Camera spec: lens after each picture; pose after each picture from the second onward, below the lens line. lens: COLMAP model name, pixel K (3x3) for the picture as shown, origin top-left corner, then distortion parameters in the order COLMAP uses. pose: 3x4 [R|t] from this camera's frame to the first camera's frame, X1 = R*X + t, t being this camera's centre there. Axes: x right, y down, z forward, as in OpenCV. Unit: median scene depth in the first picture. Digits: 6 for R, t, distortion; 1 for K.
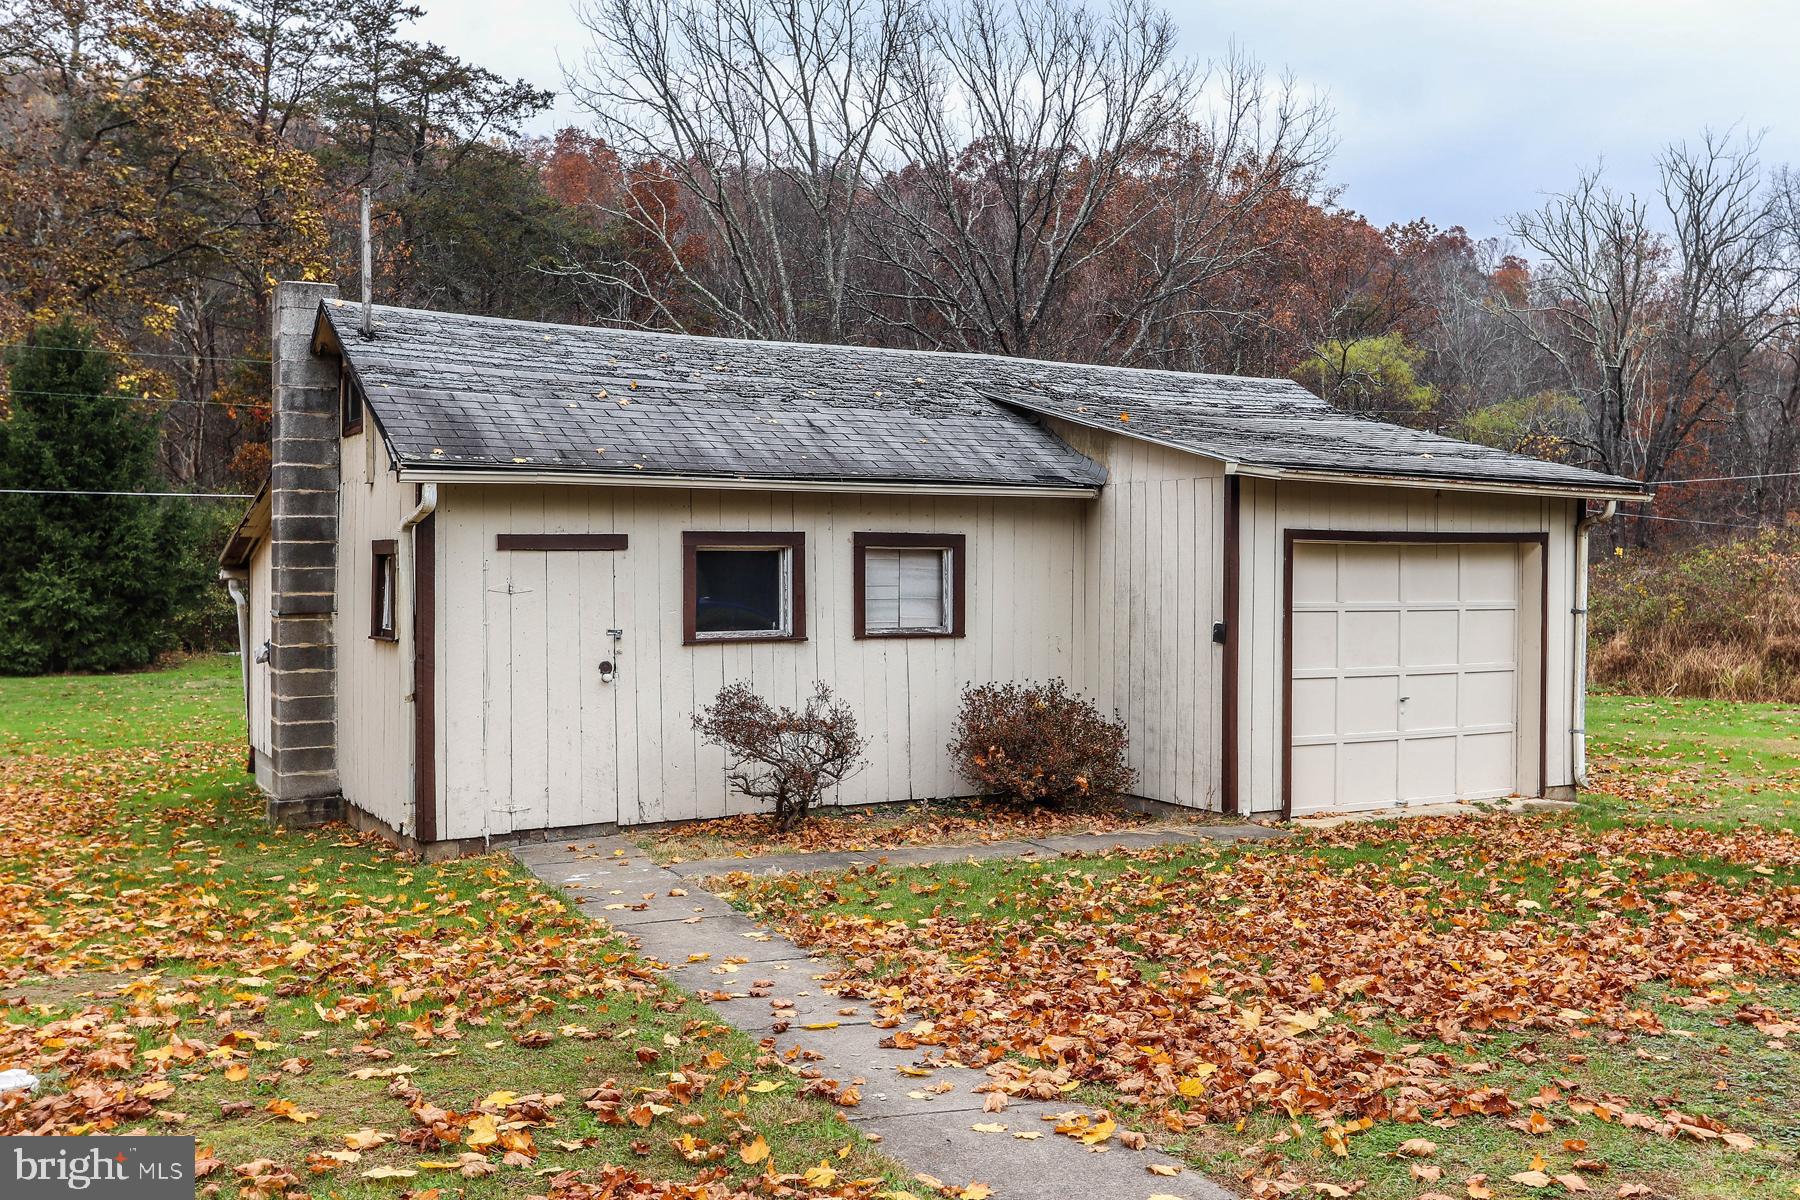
lens RADIAL K [[1397.0, 0, 1138.8], [0, 1397.0, 601.7], [0, 0, 1]] dist [-0.000151, 0.000404]
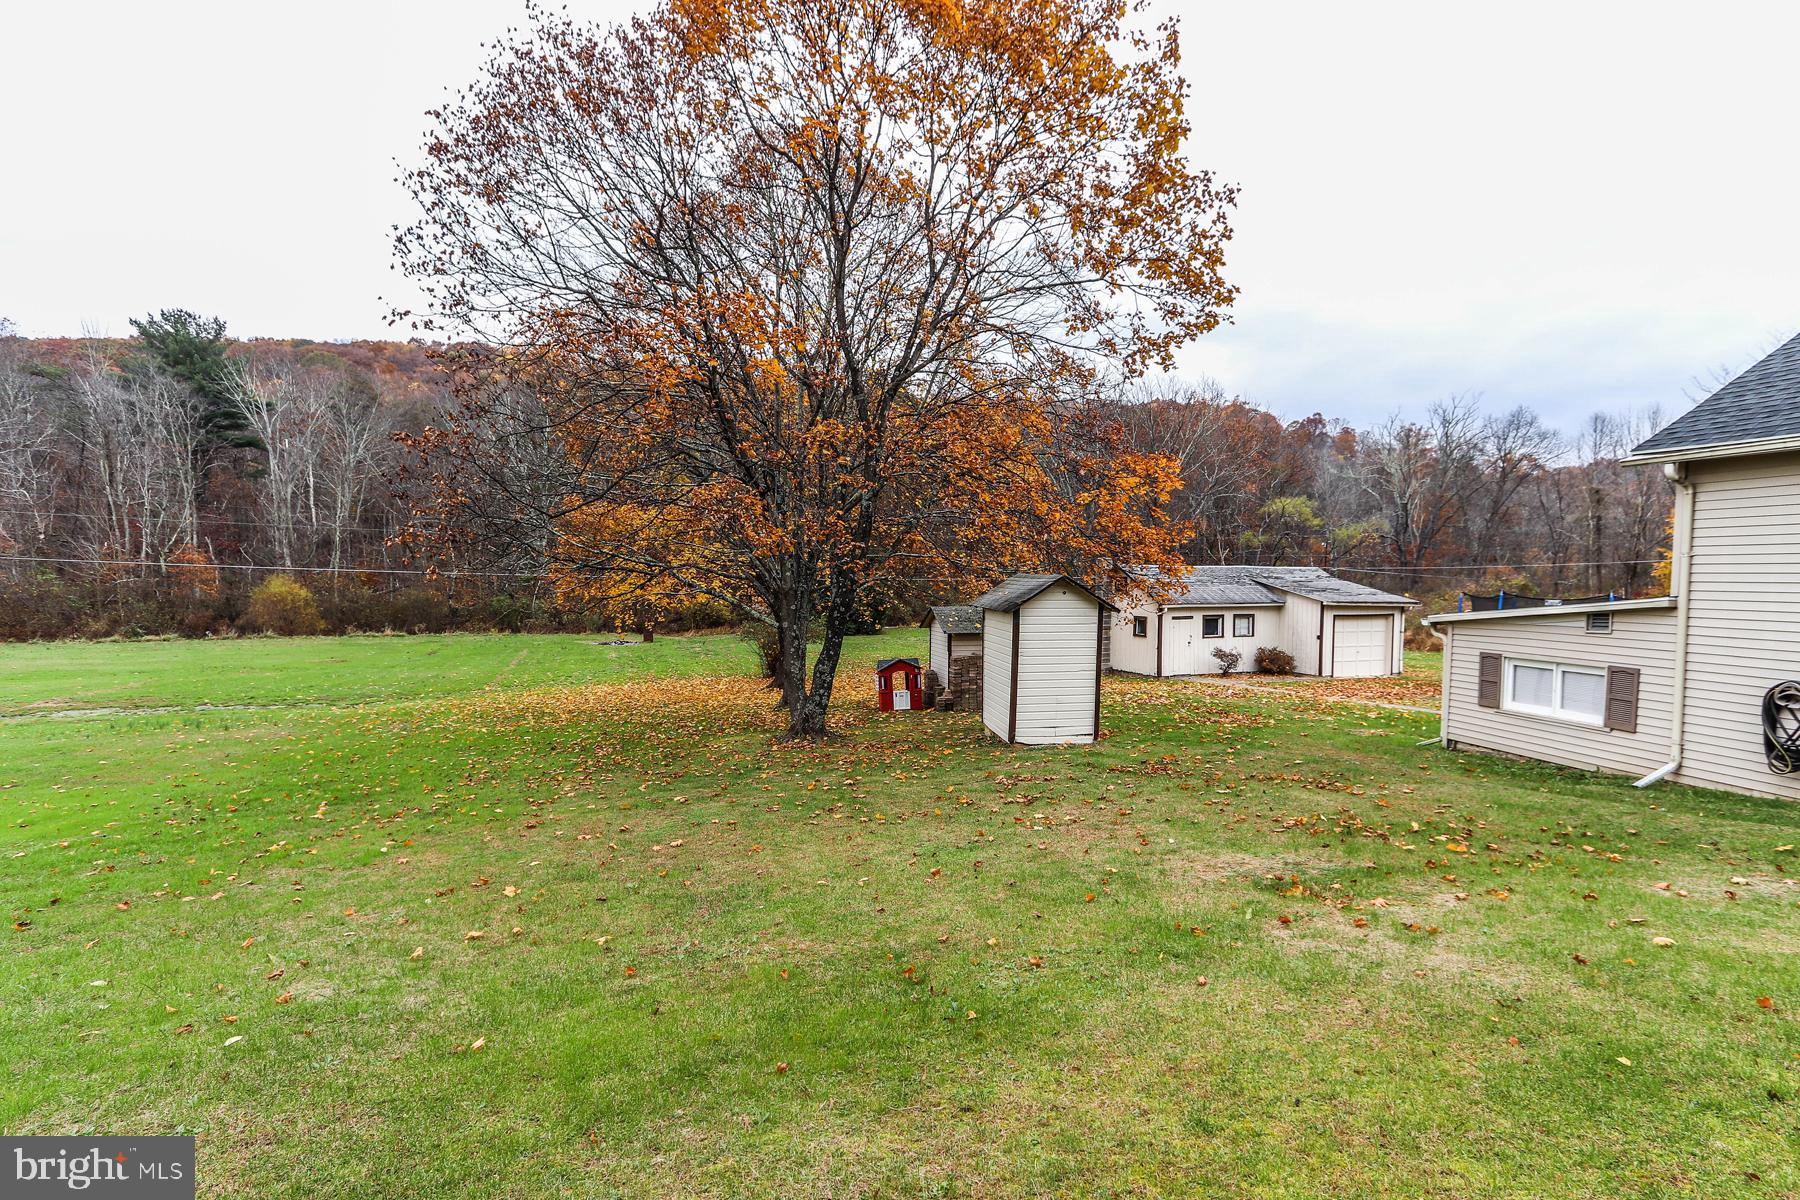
lens RADIAL K [[834.9, 0, 899.7], [0, 834.9, 606.3], [0, 0, 1]] dist [-0.004067, 0.000560]
pose [[0.978950, 0.010628, -0.203823, -0.698461], [-0.004688, 0.999551, 0.029603, -0.147008], [0.204046, -0.028024, 0.978560, -1.884118]]
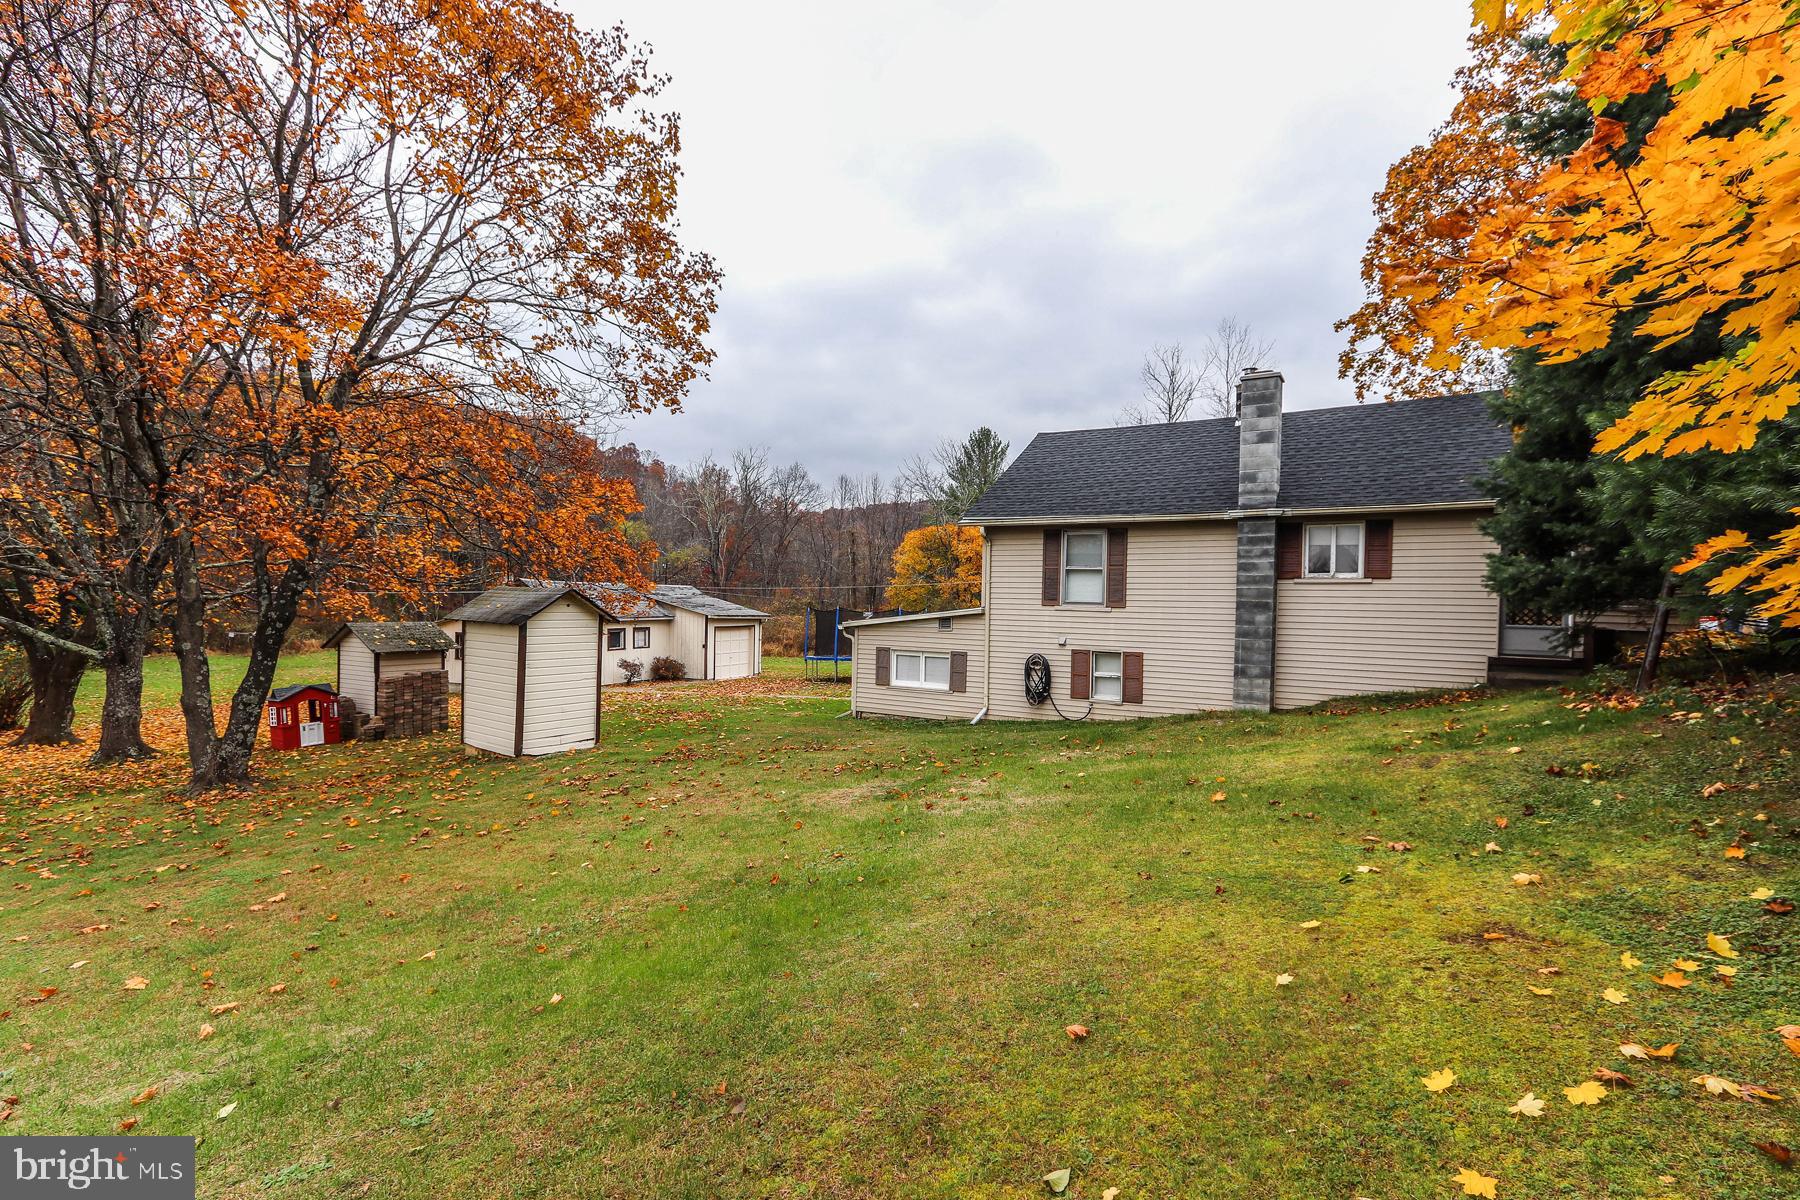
lens RADIAL K [[858.6, 0, 900.0], [0, 858.6, 600.0], [0, 0, 1]] dist [0.001463, 0.000509]
pose [[0.822751, 0.012055, 0.568274, -1.133864], [-0.010270, 0.999927, -0.006343, -0.133673], [-0.568309, -0.000617, 0.822815, -2.035402]]
